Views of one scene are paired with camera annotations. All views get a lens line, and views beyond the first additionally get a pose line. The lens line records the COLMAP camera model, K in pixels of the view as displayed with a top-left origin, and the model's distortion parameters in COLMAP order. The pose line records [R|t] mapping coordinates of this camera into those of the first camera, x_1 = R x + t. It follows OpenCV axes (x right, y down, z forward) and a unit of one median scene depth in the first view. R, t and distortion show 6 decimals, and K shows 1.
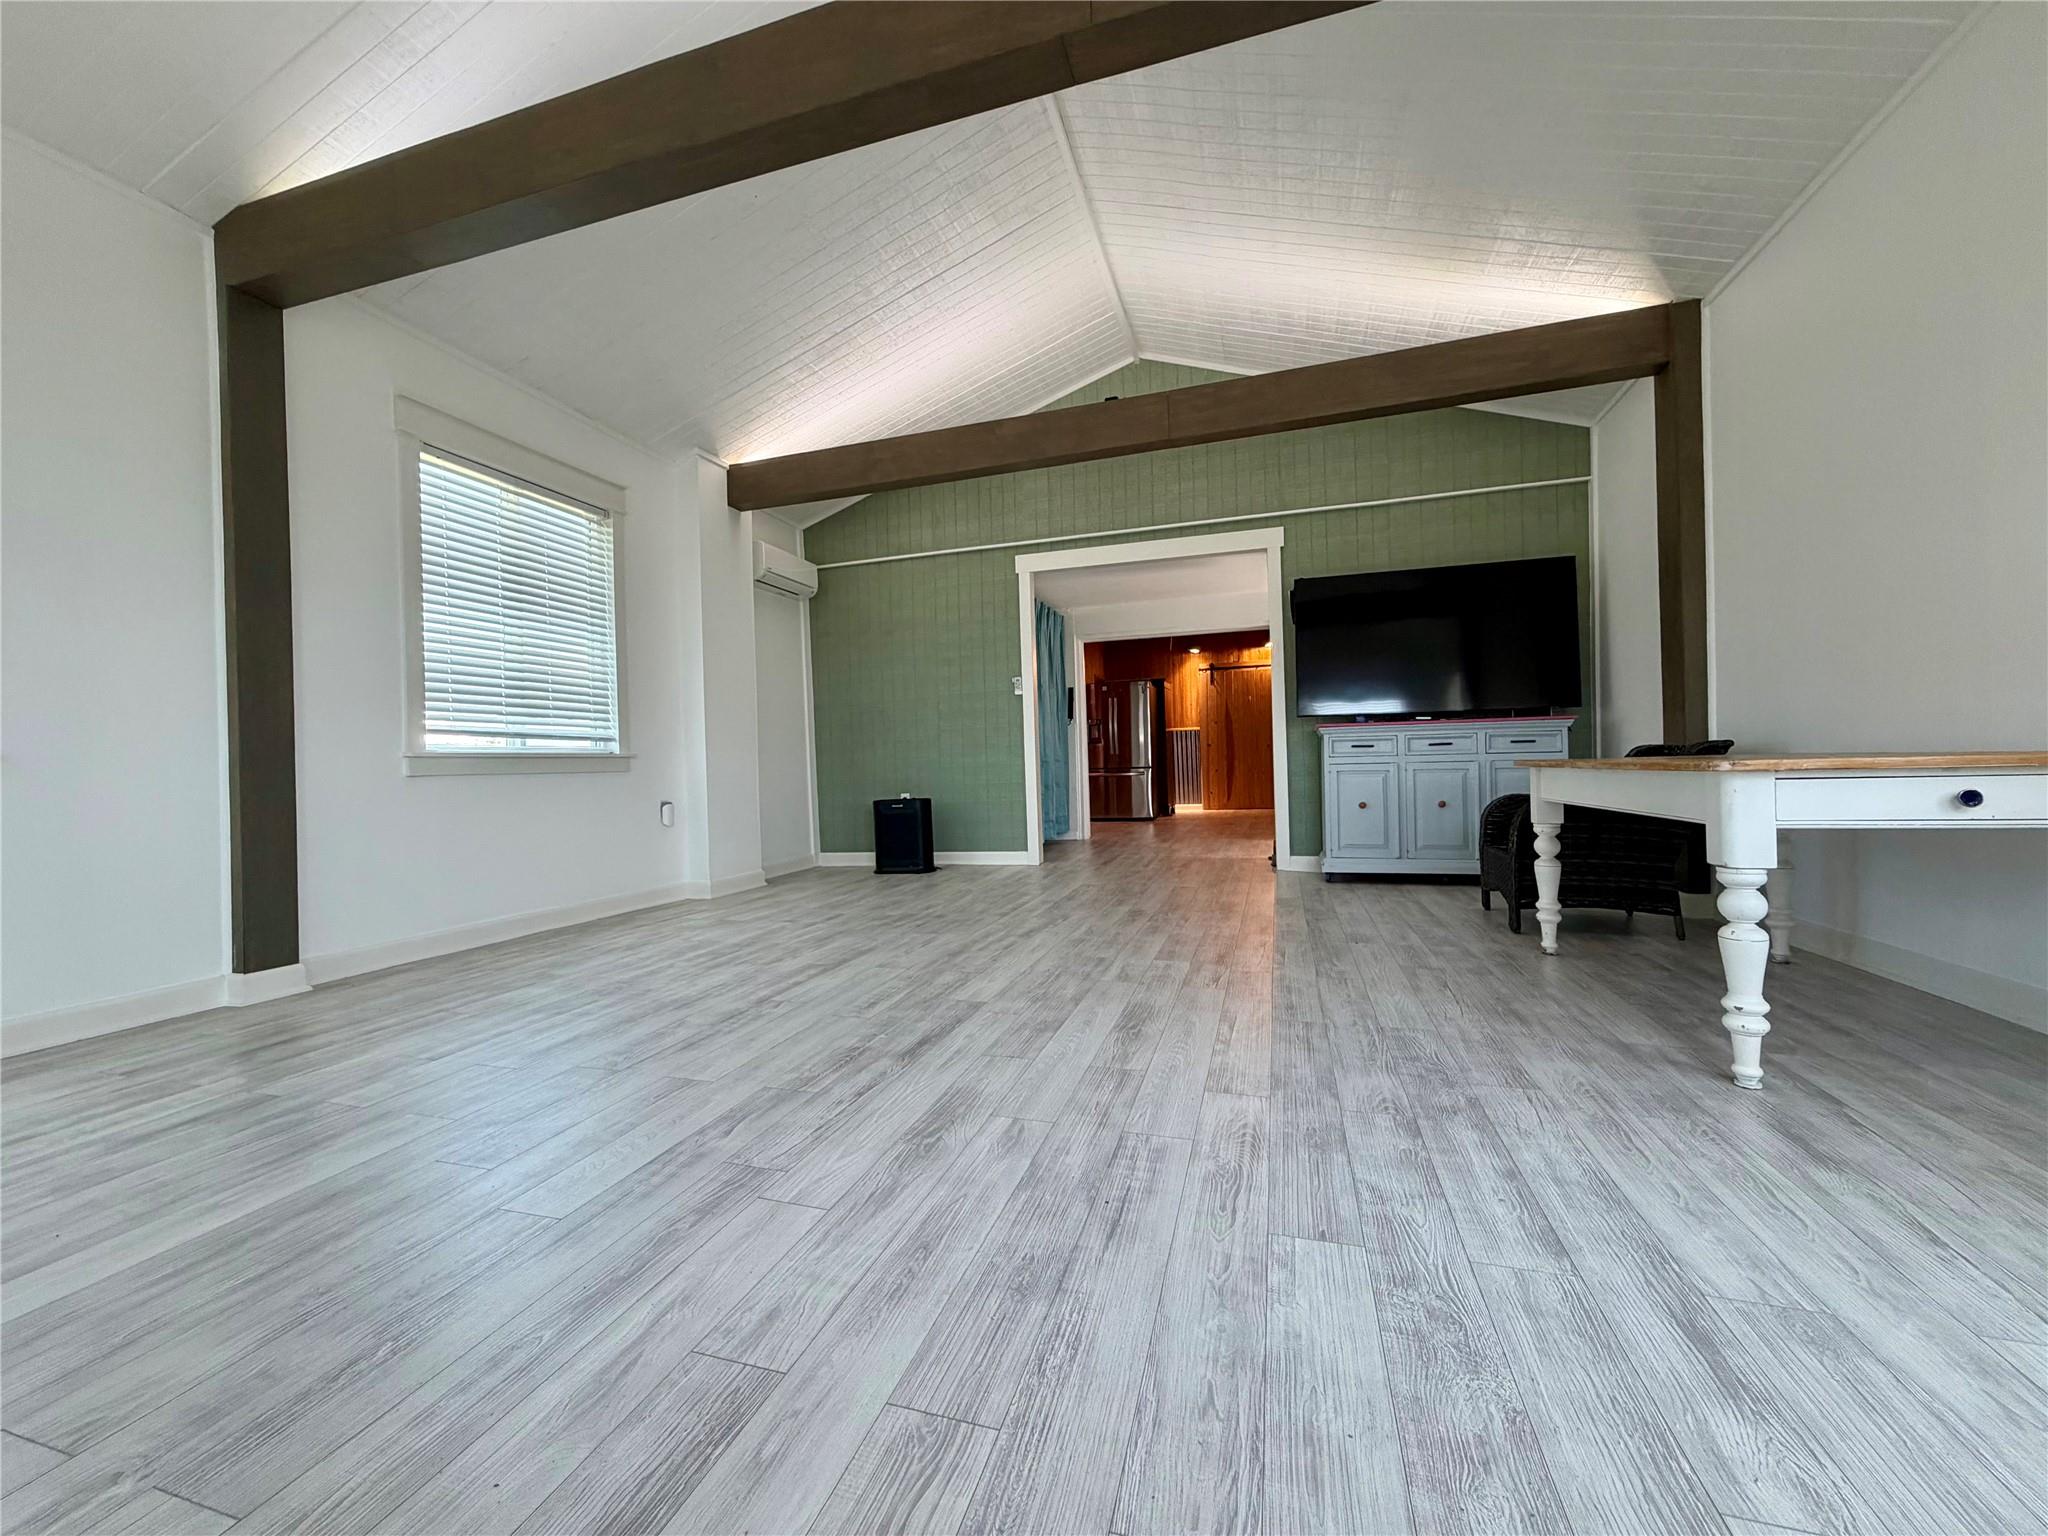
lens RADIAL K [[816.2, 0, 1017.4], [0, 816.2, 768.3], [0, 0, 1]] dist [0.001020, 0.000002]
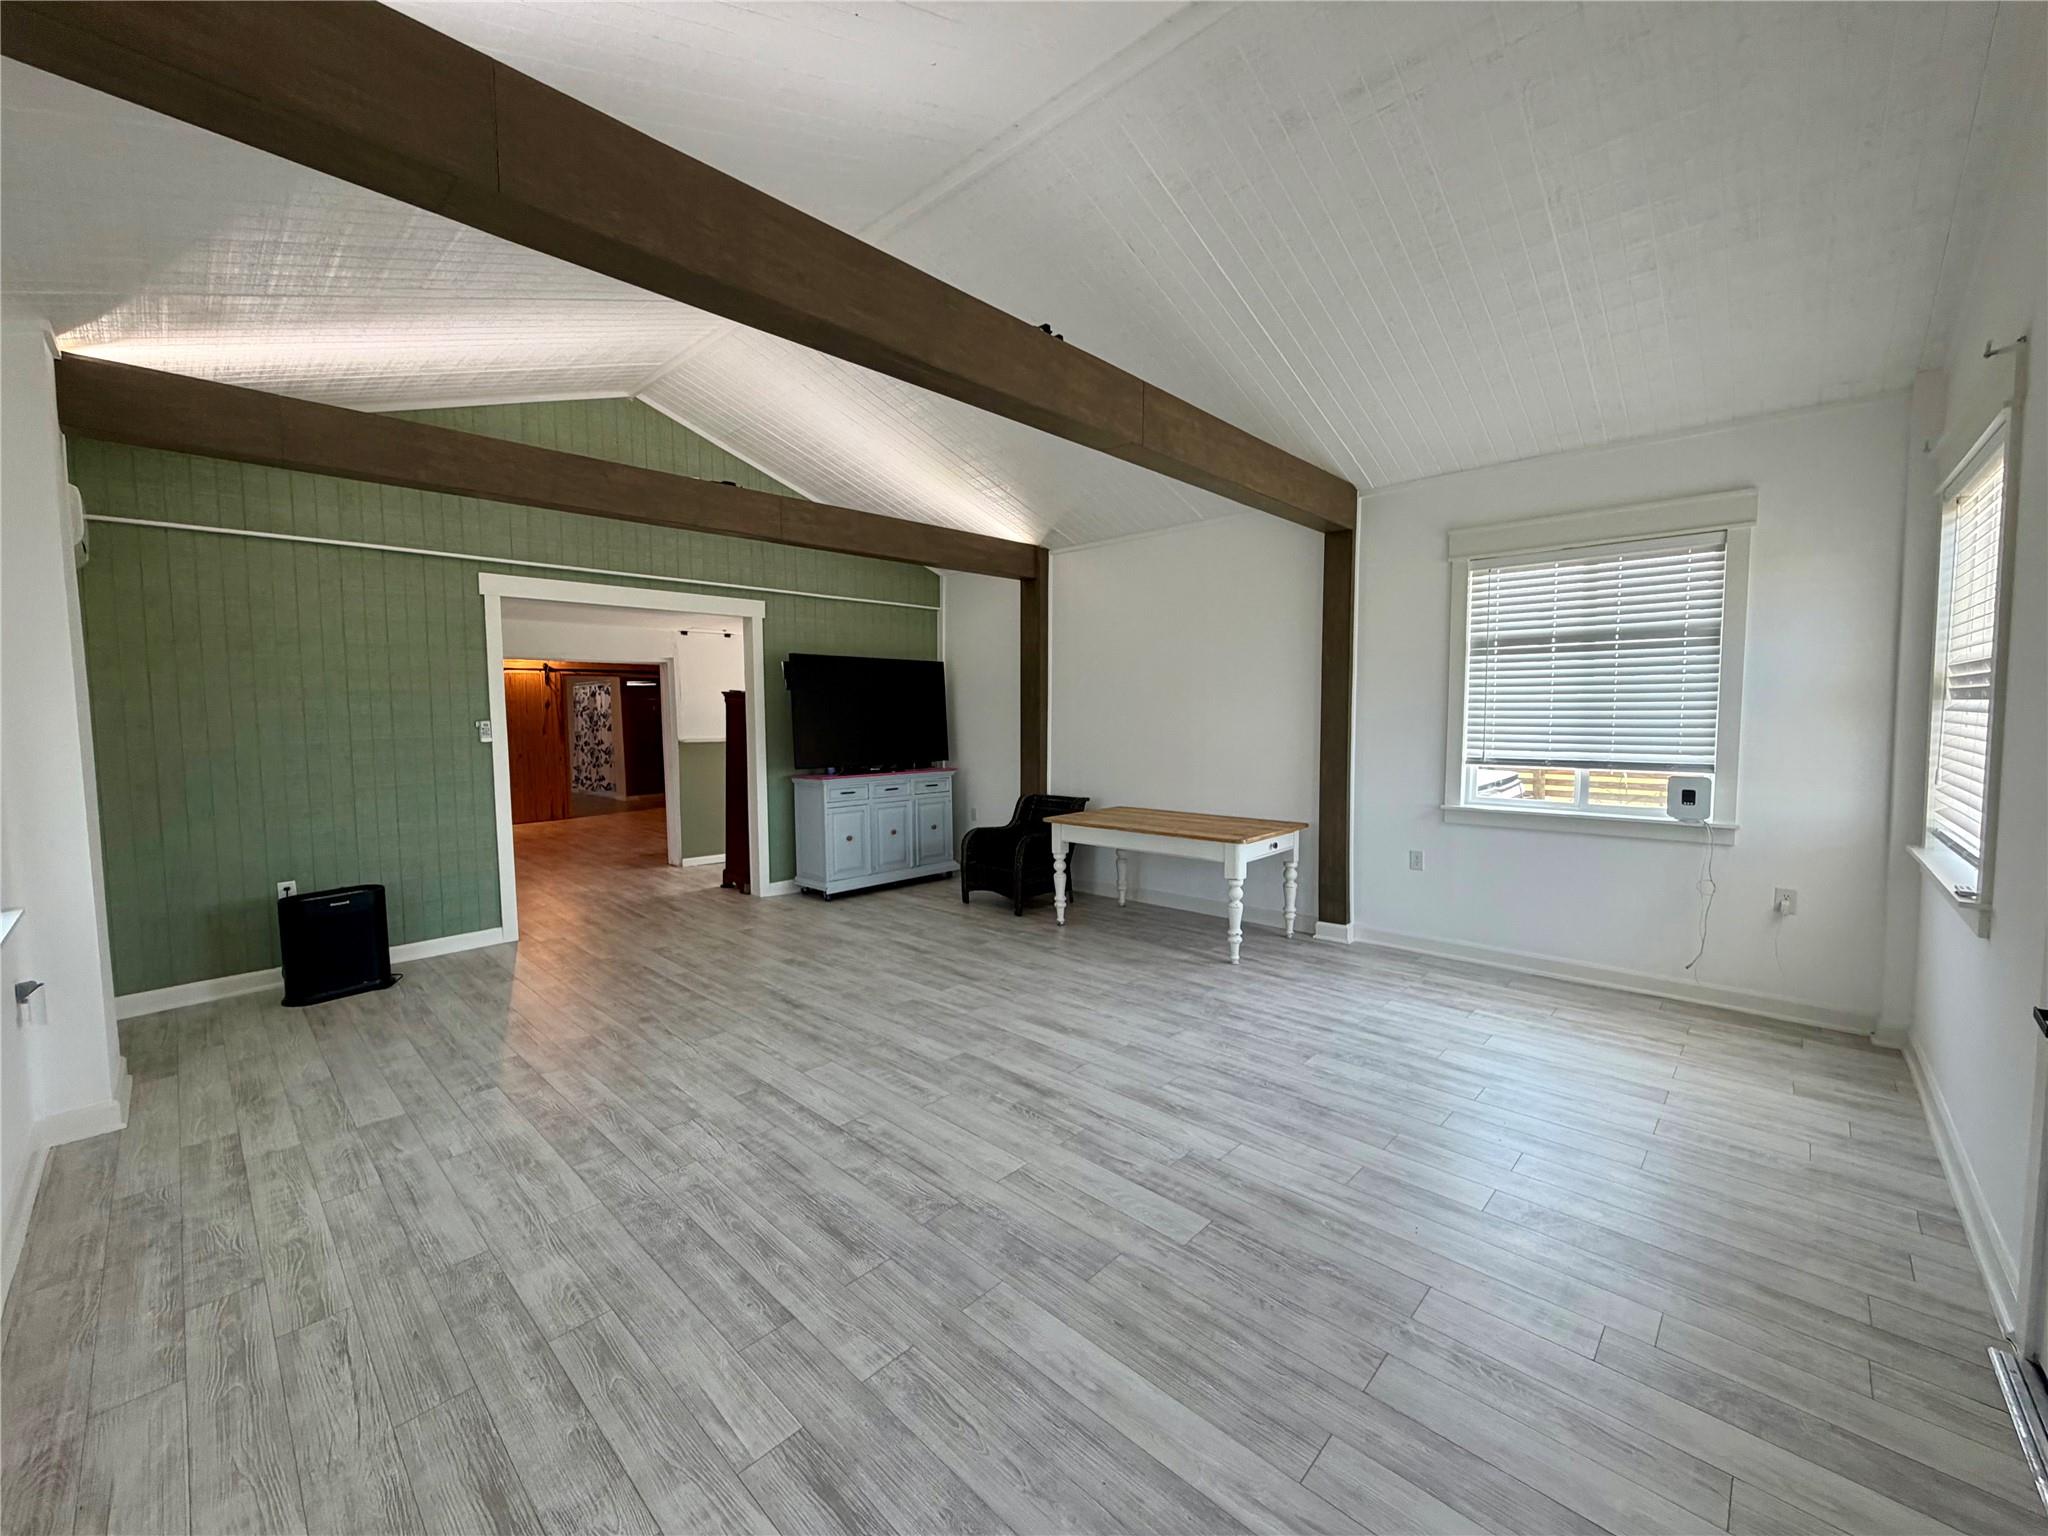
lens RADIAL K [[816.2, 0, 1022.1], [0, 816.2, 767.6], [0, 0, 1]] dist [0.001020, 0.000002]
pose [[0.437862, -0.038440, 0.898220, -1.357569], [-0.001023, 0.999064, 0.043255, -0.271007], [-0.899042, -0.019859, 0.437413, 0.401382]]
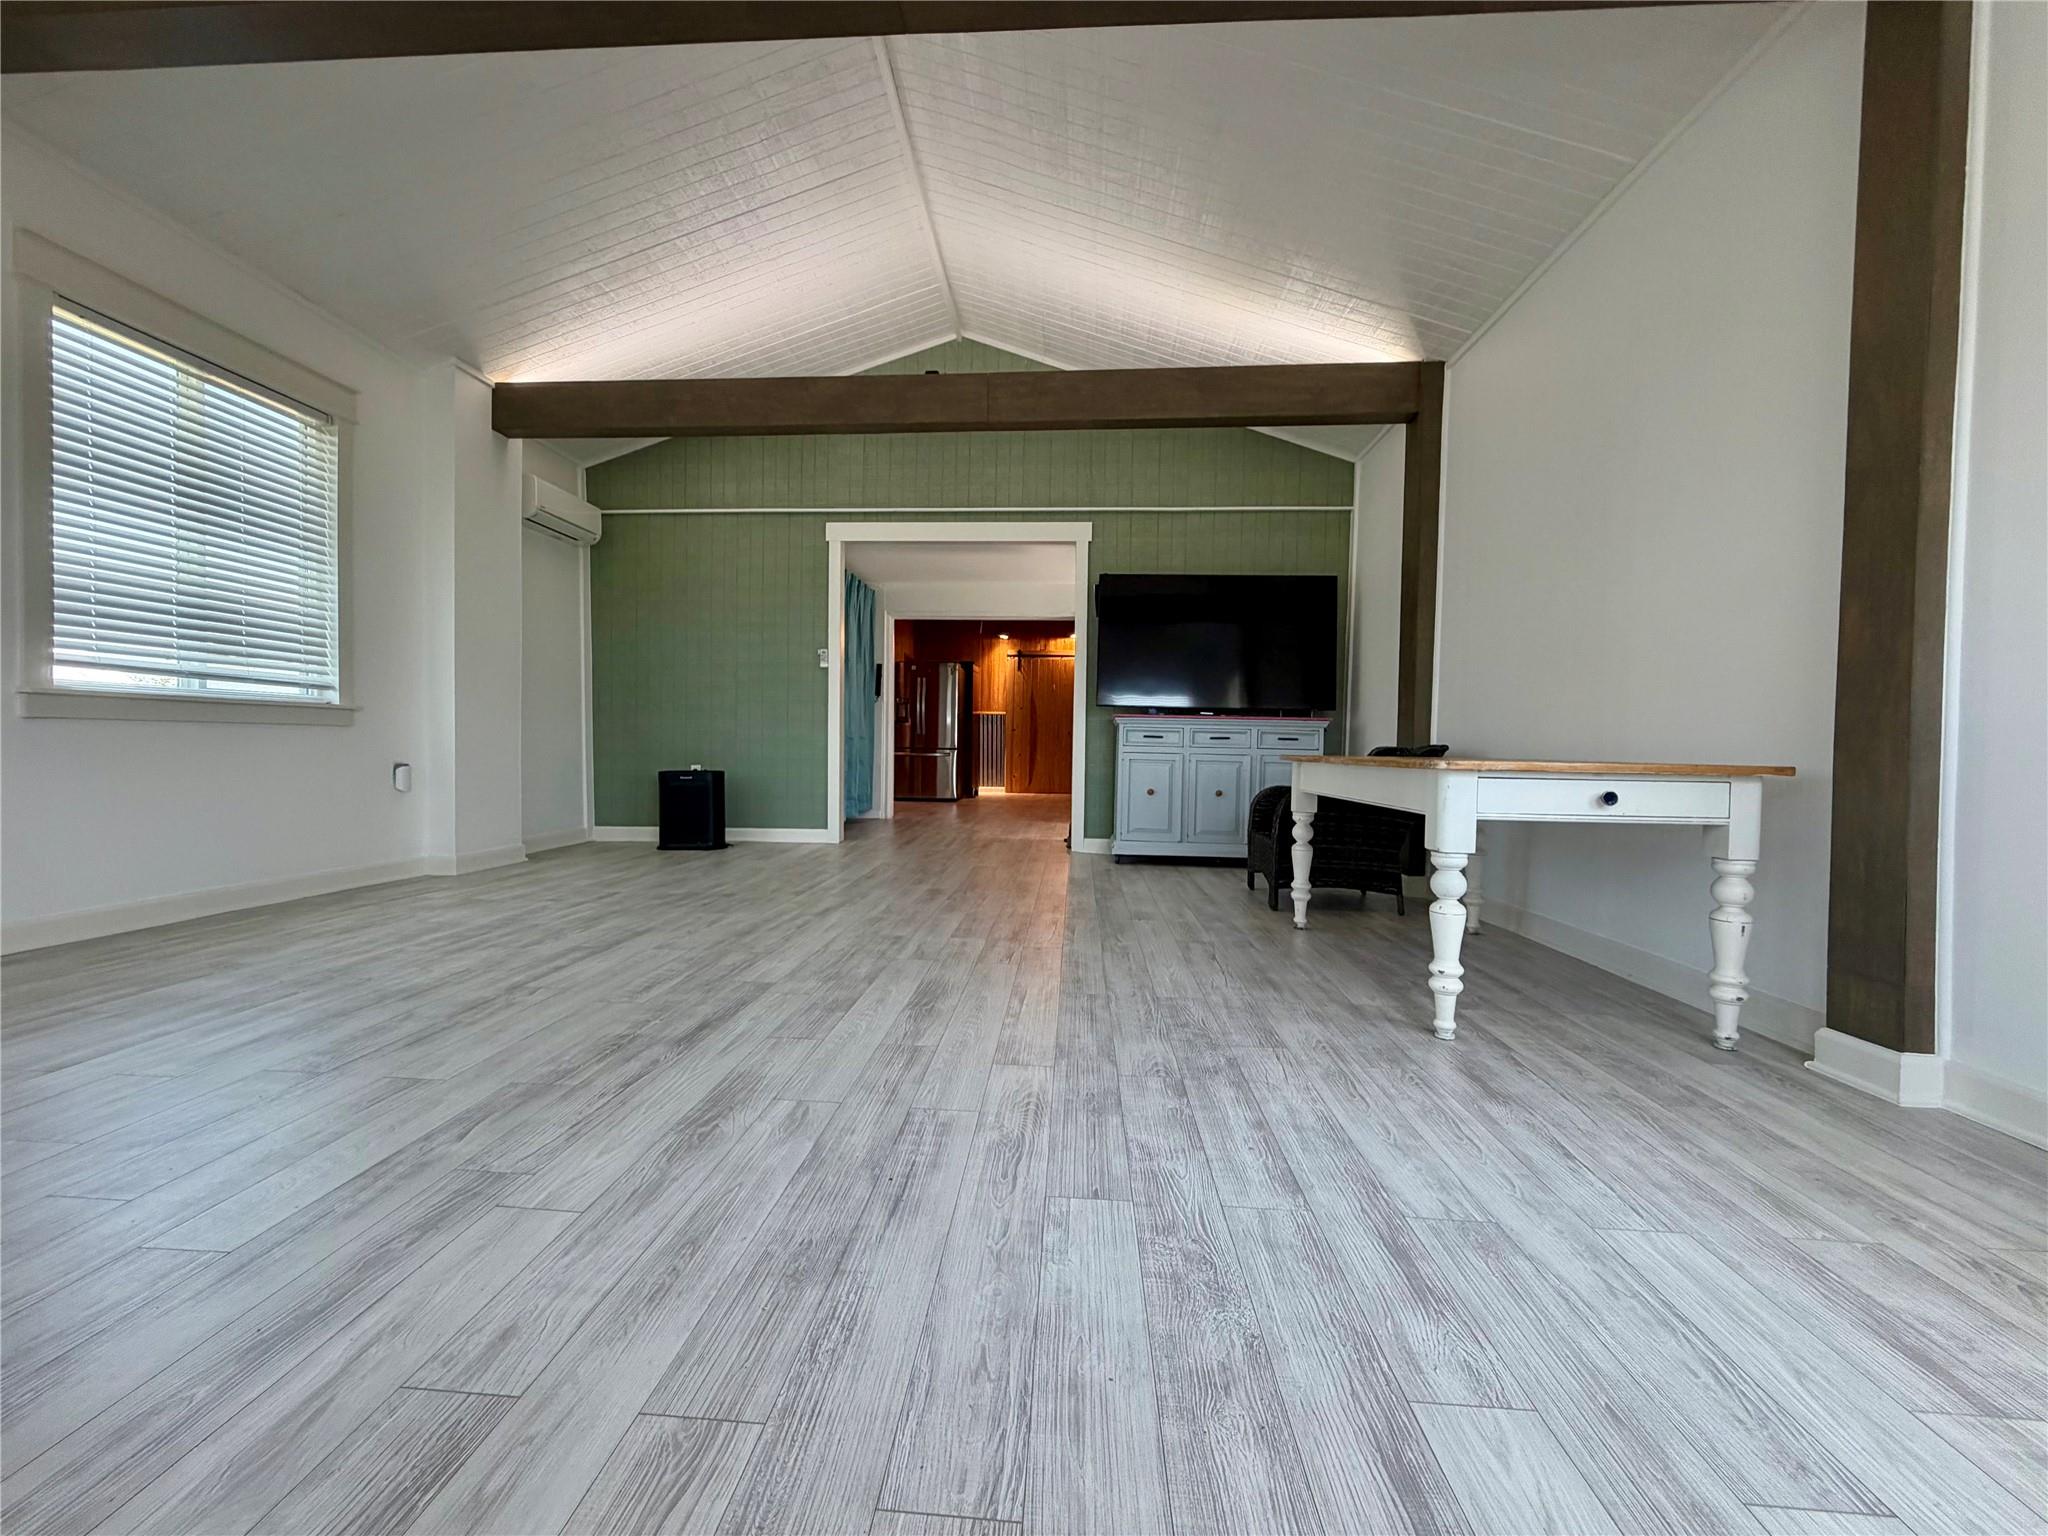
lens RADIAL K [[816.2, 0, 1018.0], [0, 816.2, 769.0], [0, 0, 1]] dist [0.001020, 0.000002]
pose [[0.971219, 0.037482, 0.235219, 0.004912], [-0.043165, 0.998886, 0.019057, 0.005417], [-0.234243, -0.028661, 0.971755, 0.009315]]
